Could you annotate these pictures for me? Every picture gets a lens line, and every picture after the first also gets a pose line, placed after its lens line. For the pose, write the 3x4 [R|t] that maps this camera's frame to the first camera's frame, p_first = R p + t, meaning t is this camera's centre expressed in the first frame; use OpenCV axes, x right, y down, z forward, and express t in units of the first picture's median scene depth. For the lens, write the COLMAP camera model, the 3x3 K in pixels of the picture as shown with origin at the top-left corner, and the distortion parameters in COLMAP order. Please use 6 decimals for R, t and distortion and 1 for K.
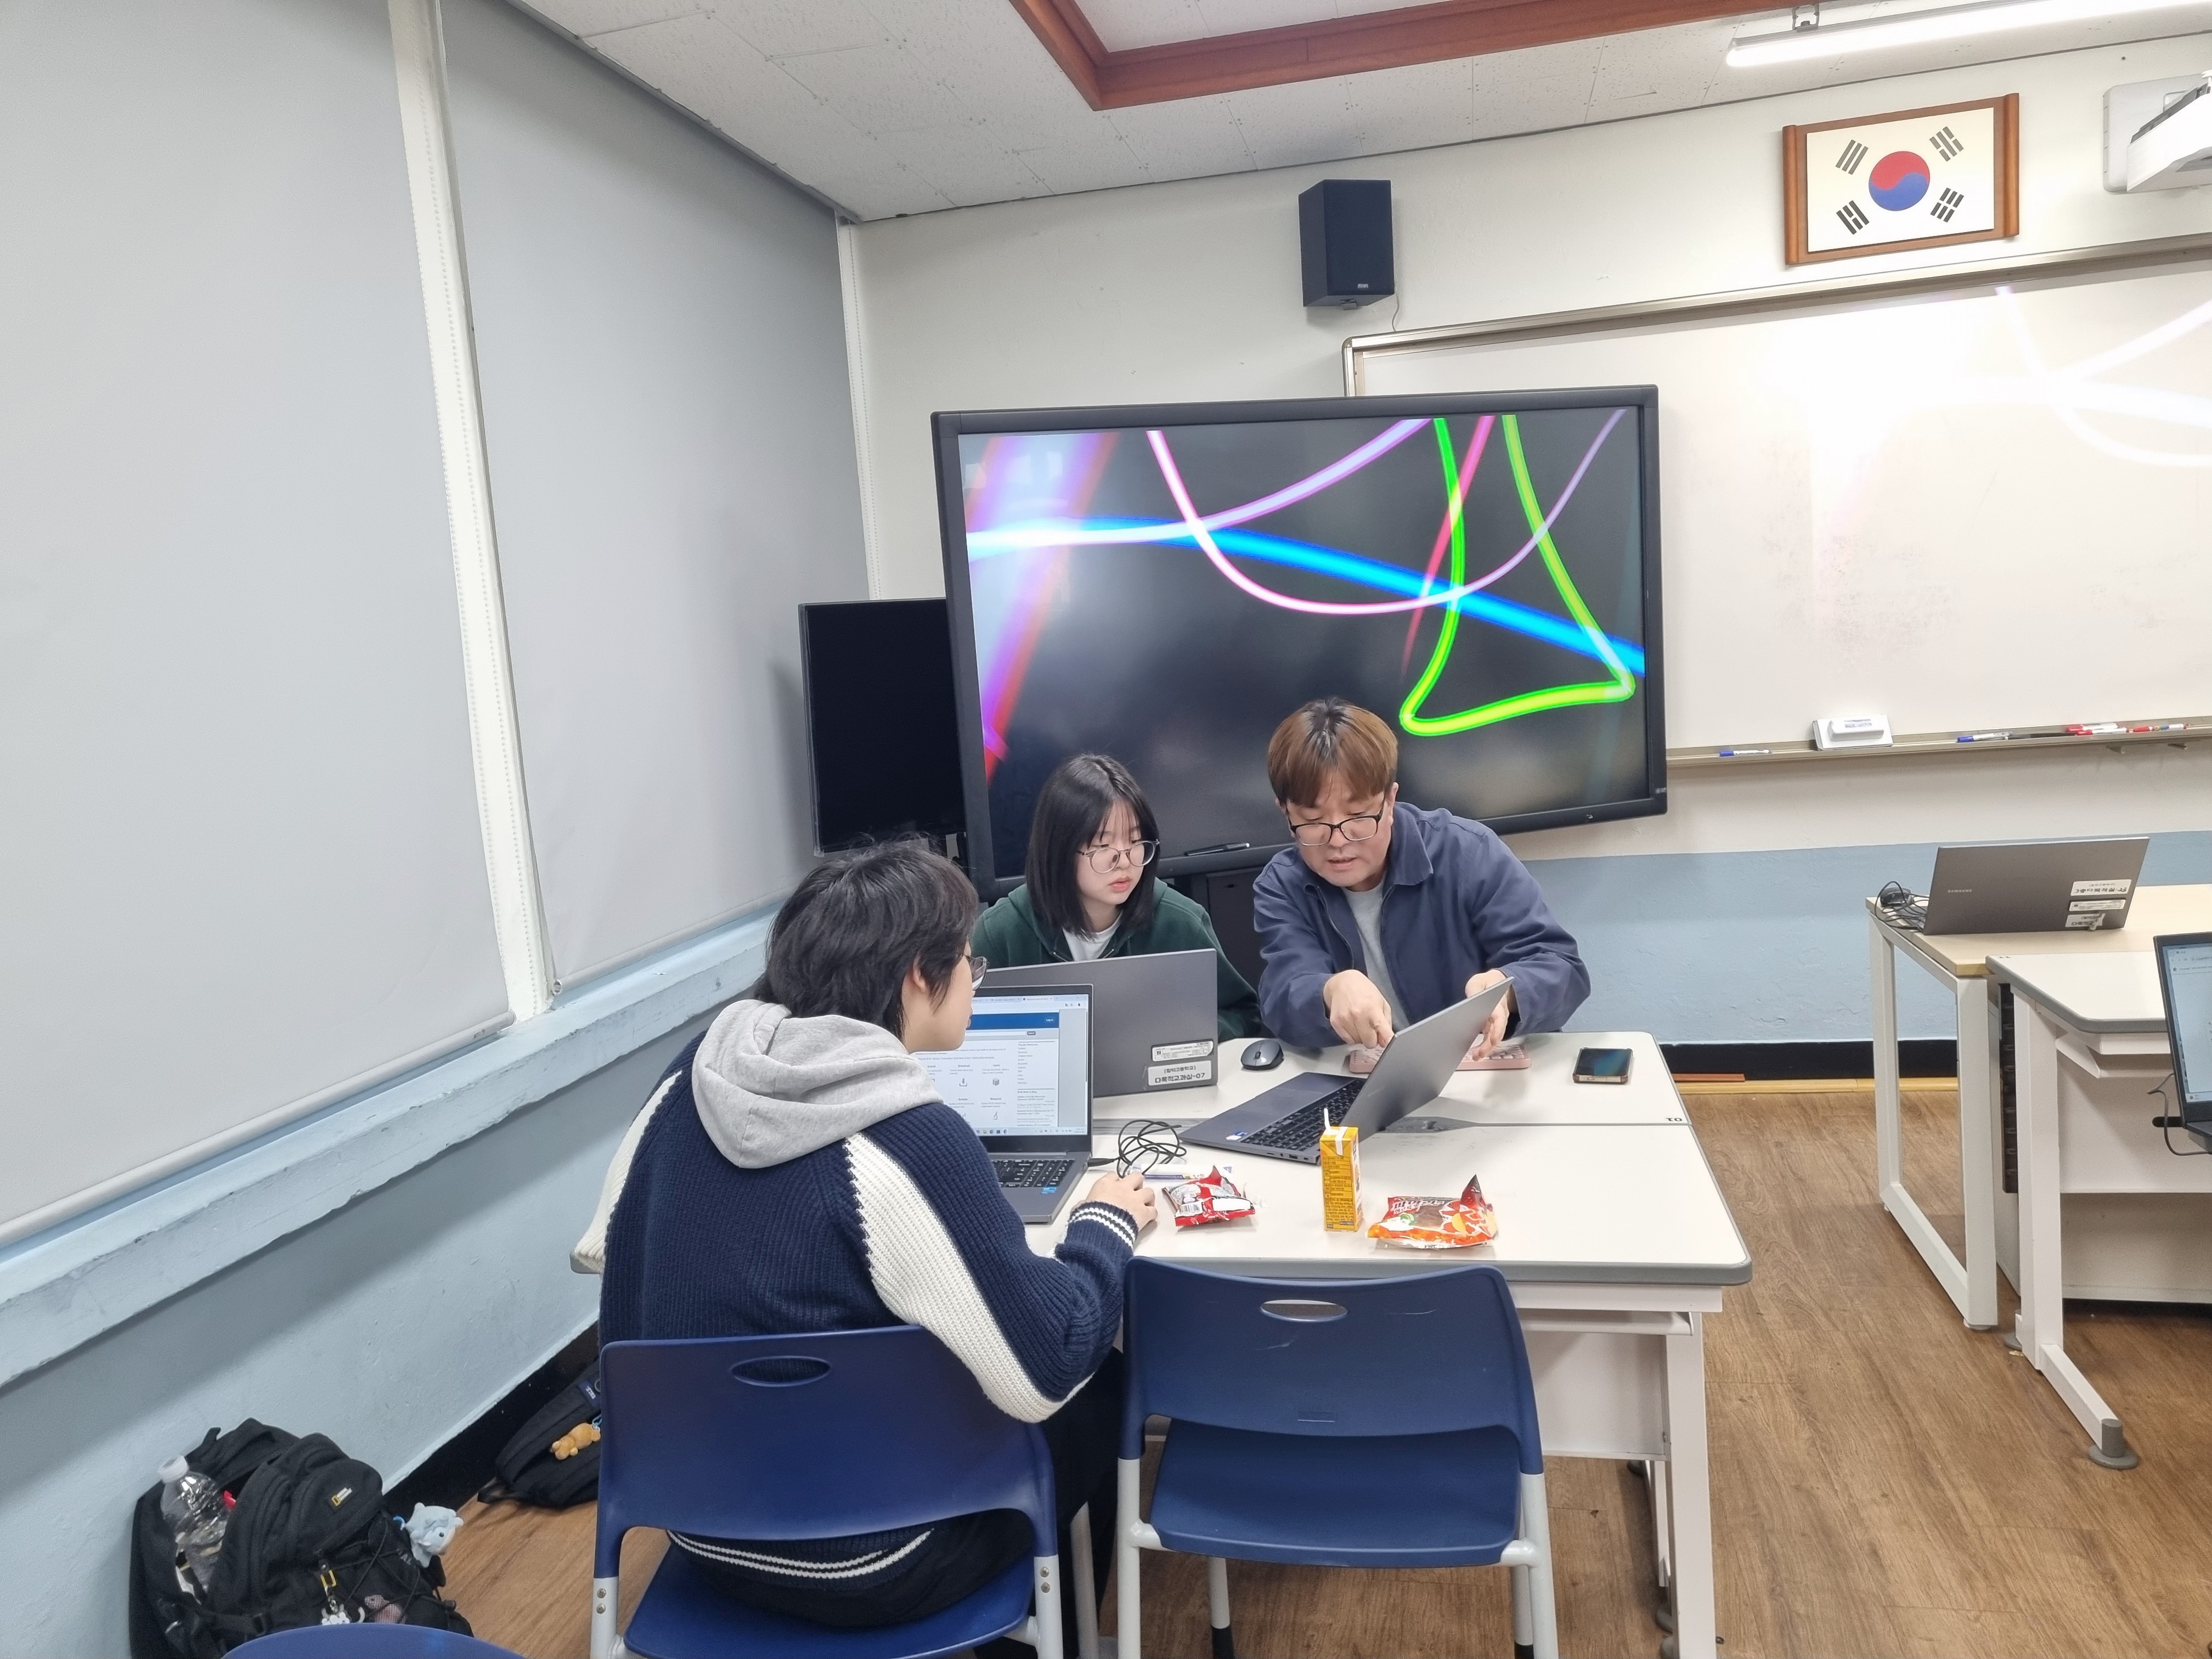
lens RADIAL K [[1659.4, 0, 1120.4], [0, 1659.4, 836.6], [0, 0, 1]] dist [0.060565, -0.056933]
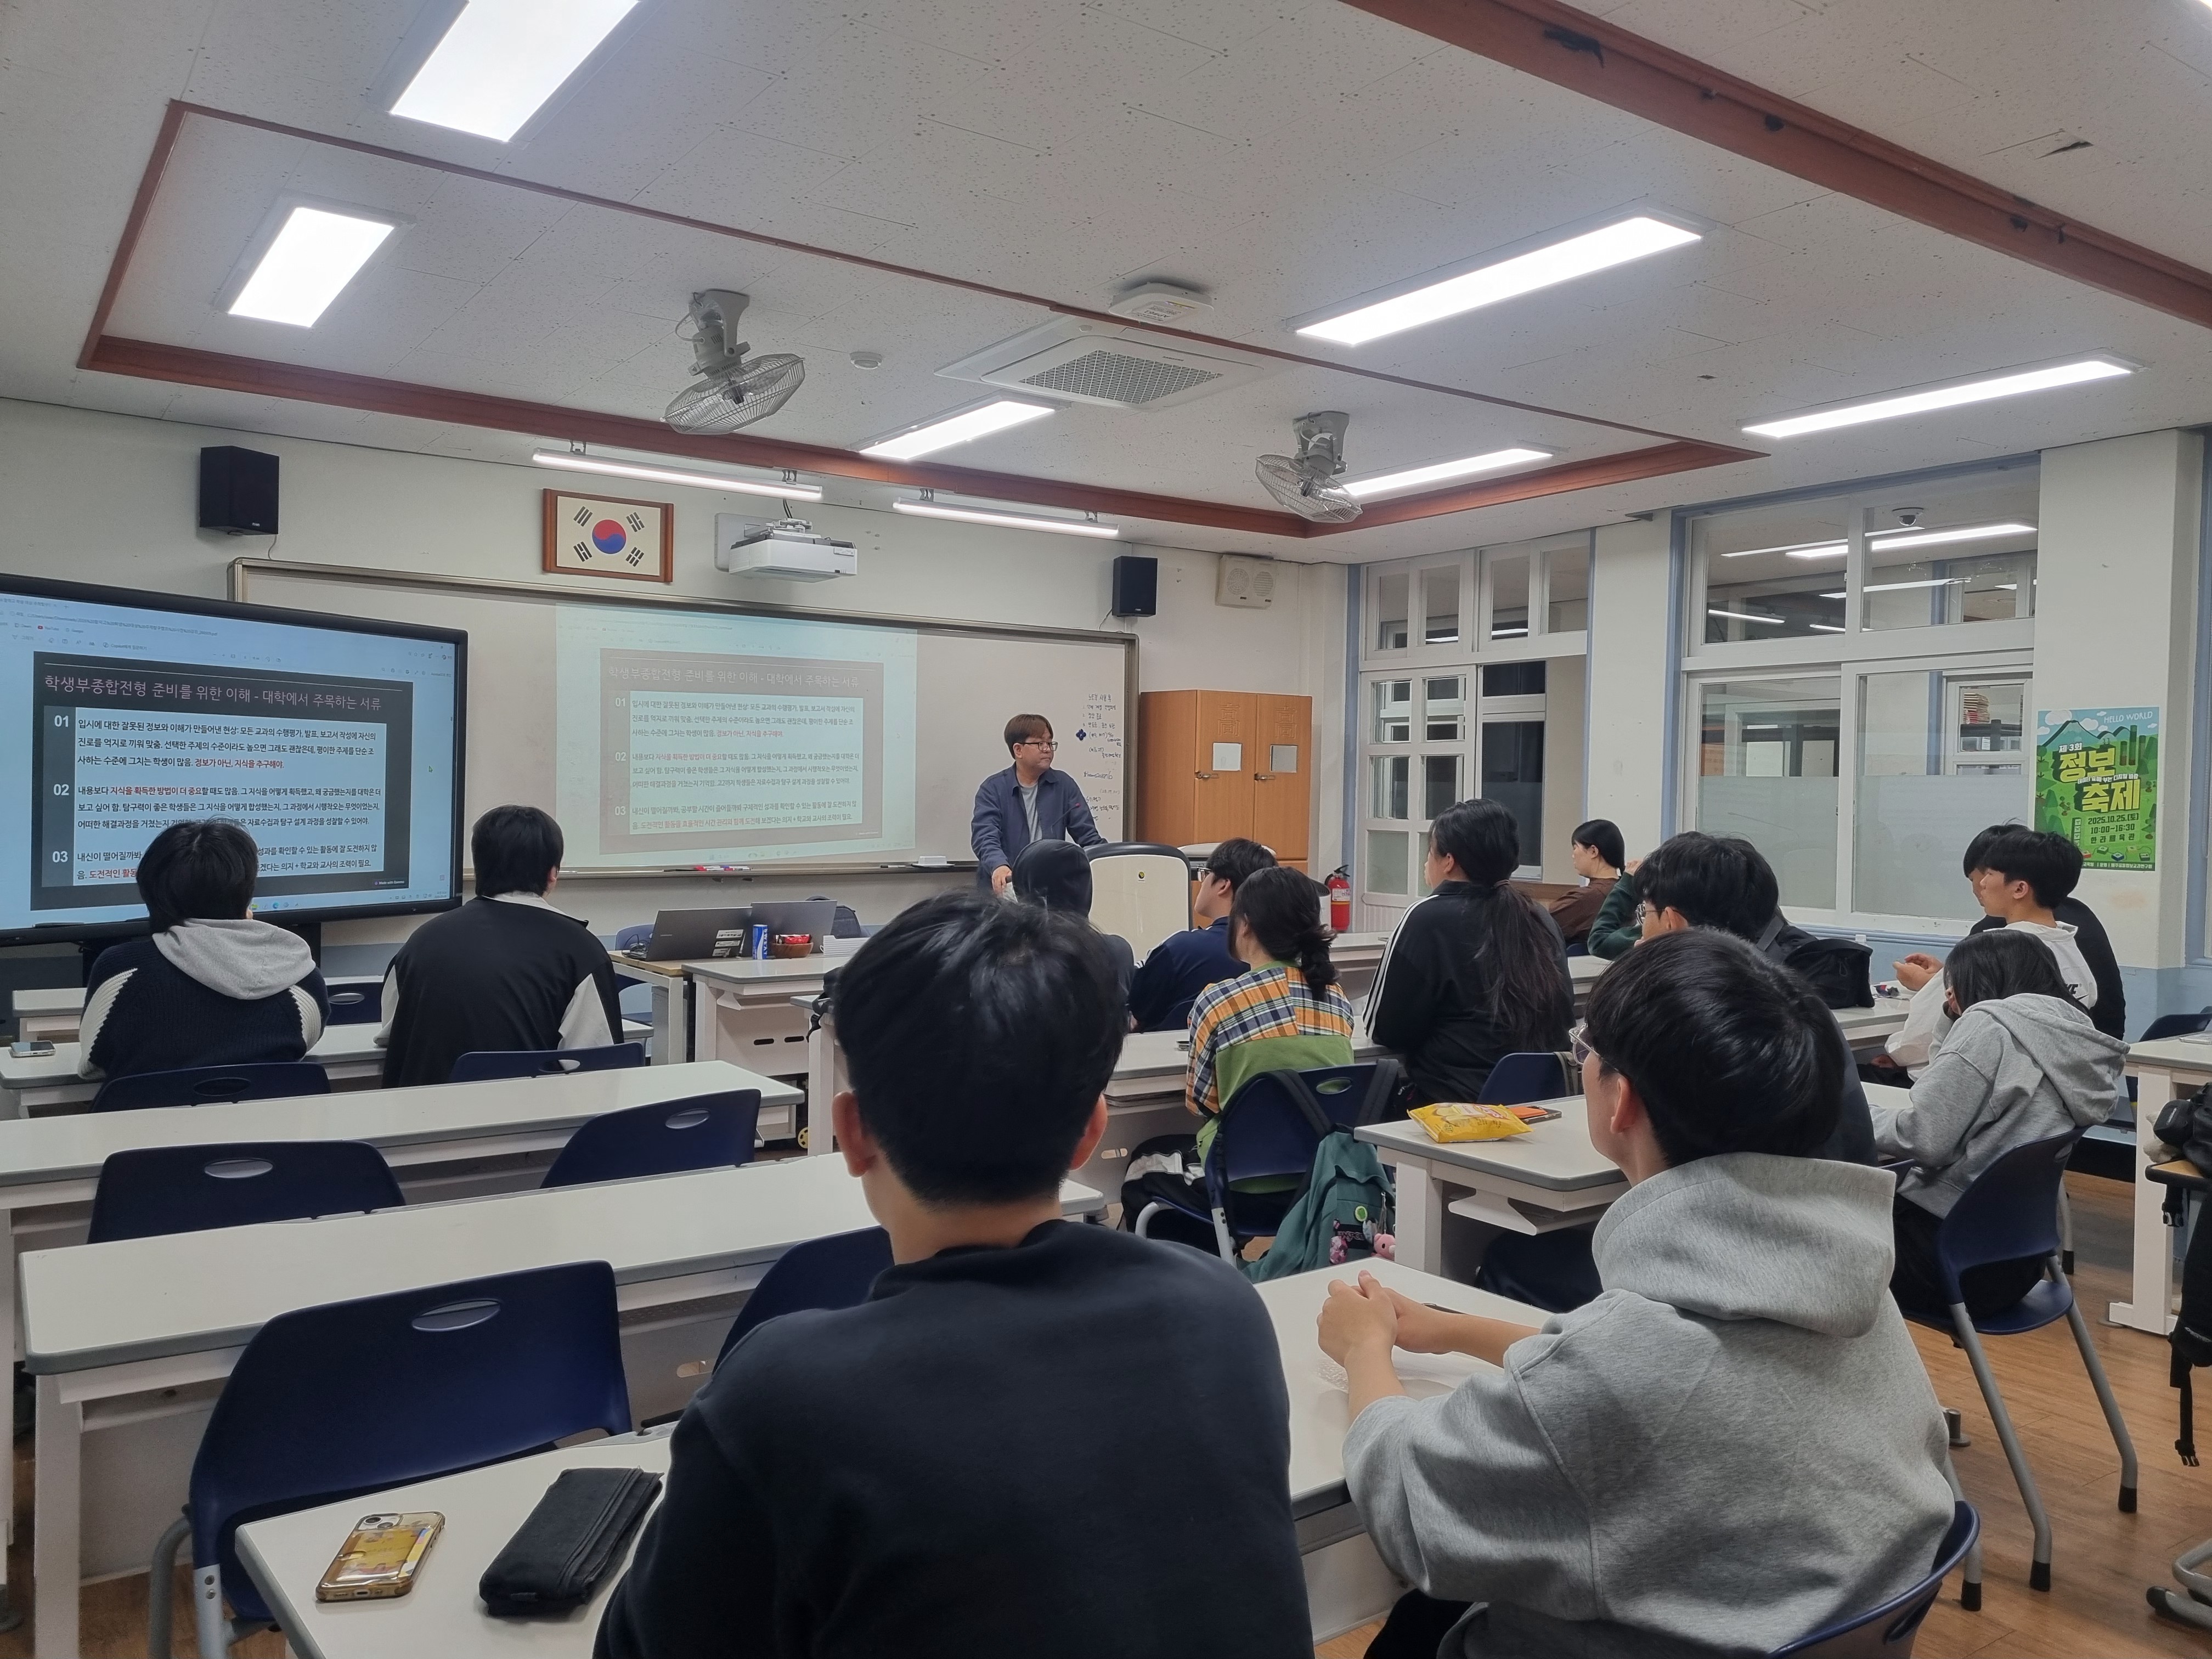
lens RADIAL K [[1659.4, 0, 1120.4], [0, 1659.4, 836.6], [0, 0, 1]] dist [0.060565, -0.056933]
pose [[0.681641, 0.072413, 0.728095, -0.380659], [0.019022, 0.993001, -0.116568, 0.111057], [-0.731439, 0.093307, 0.675493, -0.469665]]
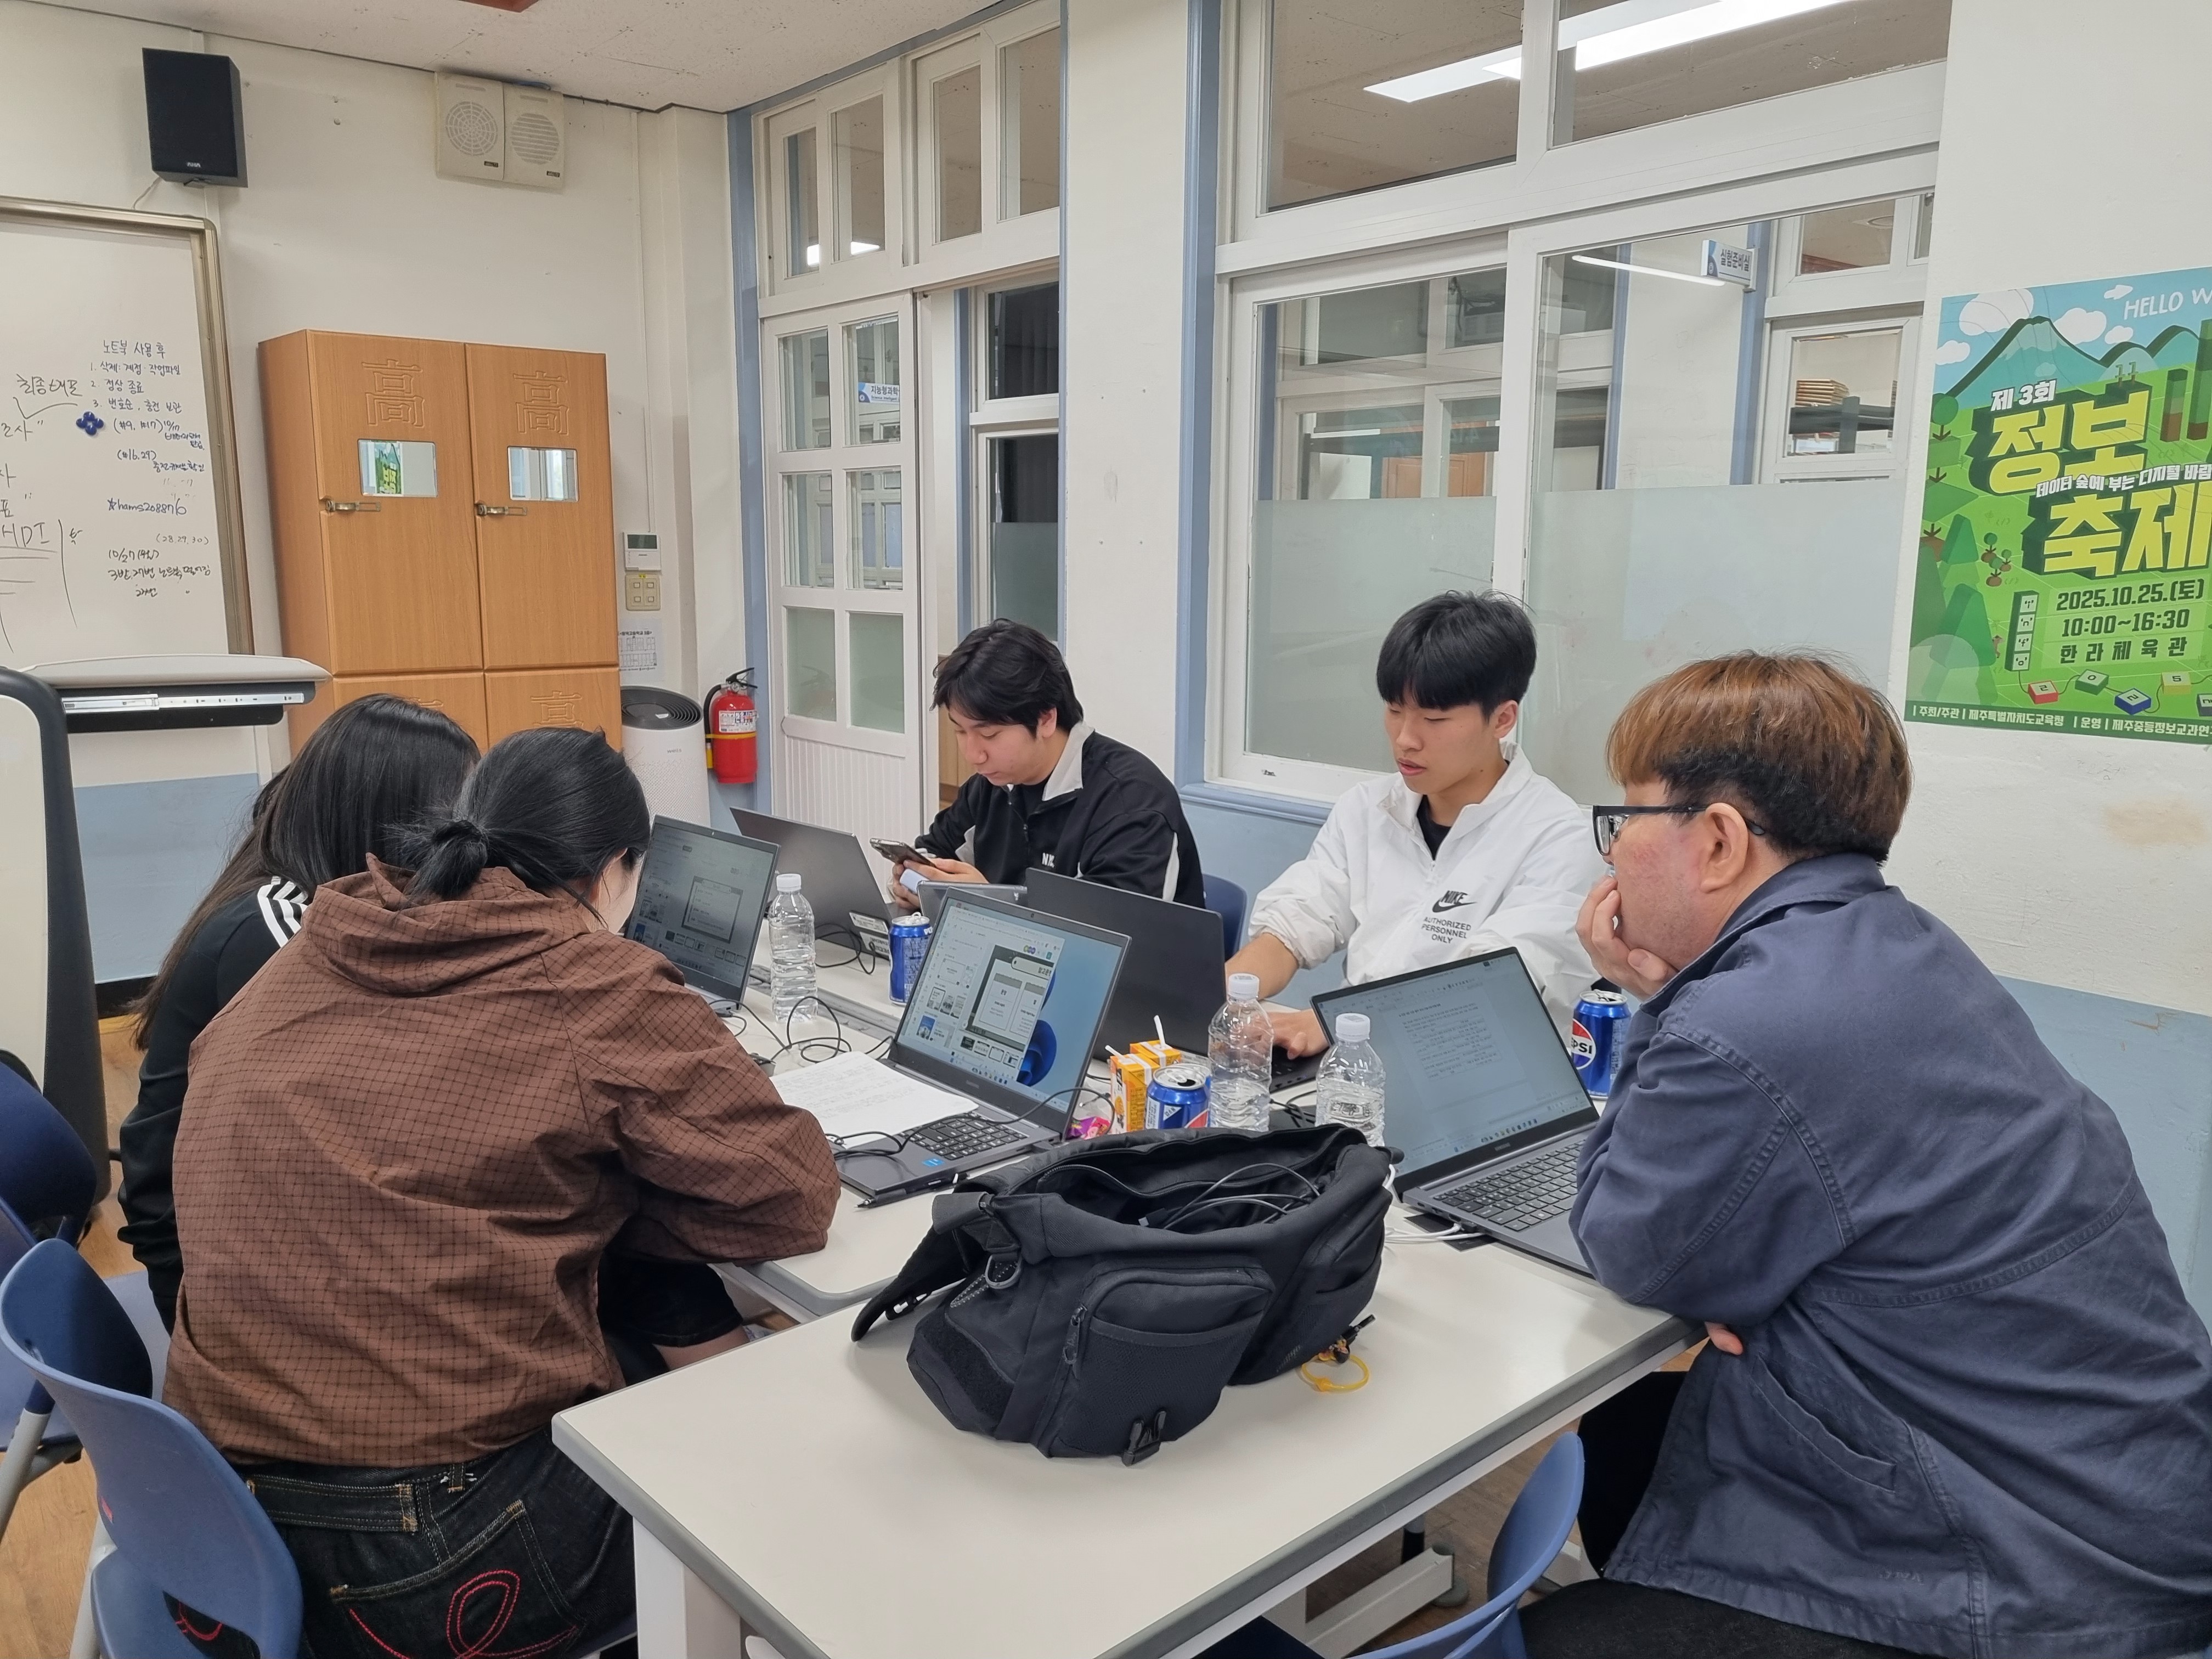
lens RADIAL K [[1659.4, 0, 1120.4], [0, 1659.4, 836.6], [0, 0, 1]] dist [0.060565, -0.056933]
pose [[0.626333, -0.051121, 0.777878, 0.600667], [0.038801, 0.998655, 0.034389, -0.005968], [-0.778590, 0.008644, 0.627474, -0.214626]]
